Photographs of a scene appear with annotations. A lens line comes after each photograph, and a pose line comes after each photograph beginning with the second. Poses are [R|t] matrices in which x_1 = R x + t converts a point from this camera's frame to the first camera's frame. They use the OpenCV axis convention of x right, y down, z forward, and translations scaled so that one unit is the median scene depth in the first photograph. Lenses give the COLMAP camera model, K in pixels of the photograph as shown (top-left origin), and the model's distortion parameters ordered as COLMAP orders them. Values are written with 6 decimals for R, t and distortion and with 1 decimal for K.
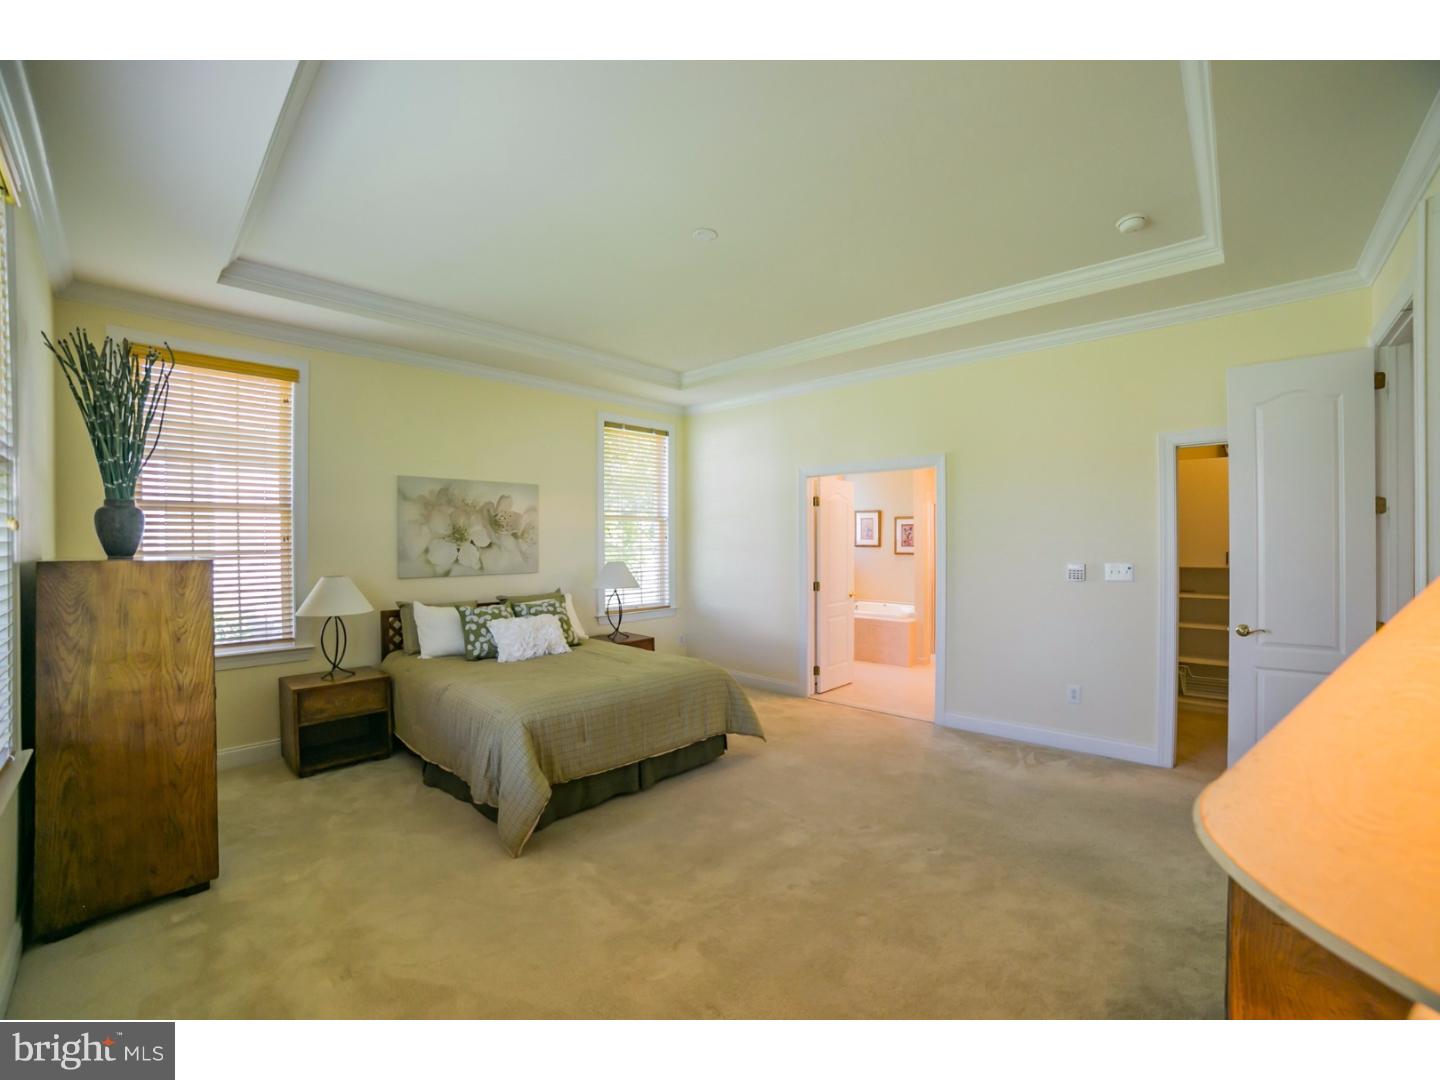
lens RADIAL K [[598.2, 0, 720.0], [0, 598.2, 540.0], [0, 0, 1]] dist [-0.037404, 0.000091]
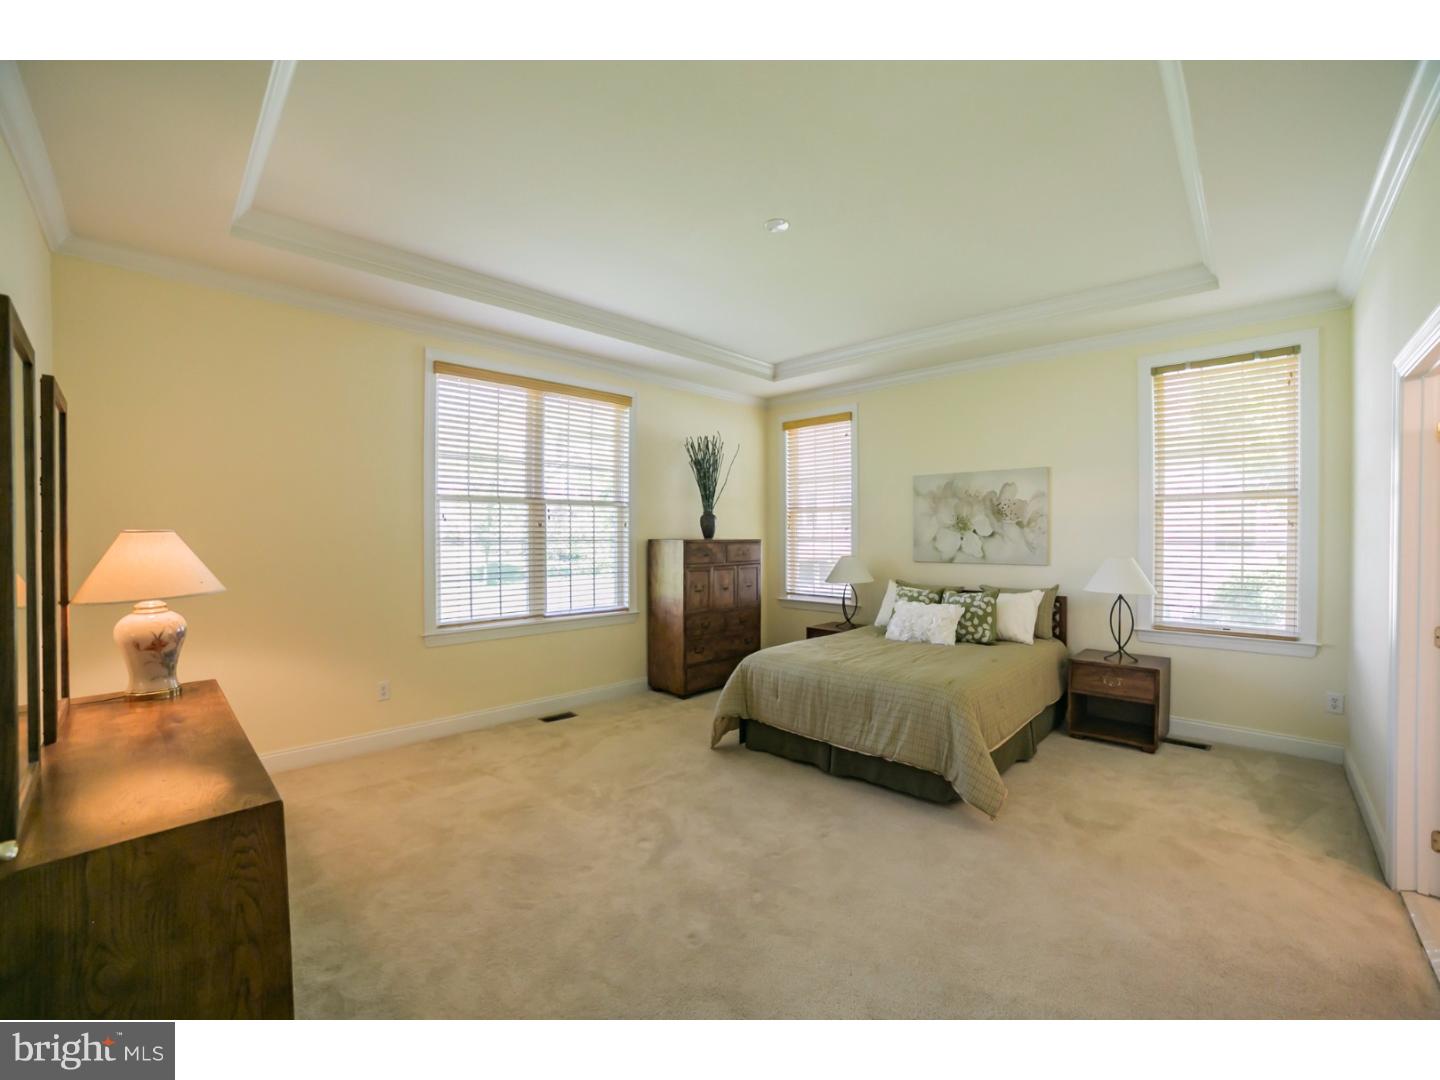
lens RADIAL K [[552.5, 0, 724.0], [0, 552.5, 563.7], [0, 0, 1]] dist [-0.043318, 0.000015]
pose [[0.049326, 0.061675, -0.996877, 0.533363], [0.007281, 0.998043, 0.062108, -0.002420], [0.998756, -0.010322, 0.048780, 0.519437]]
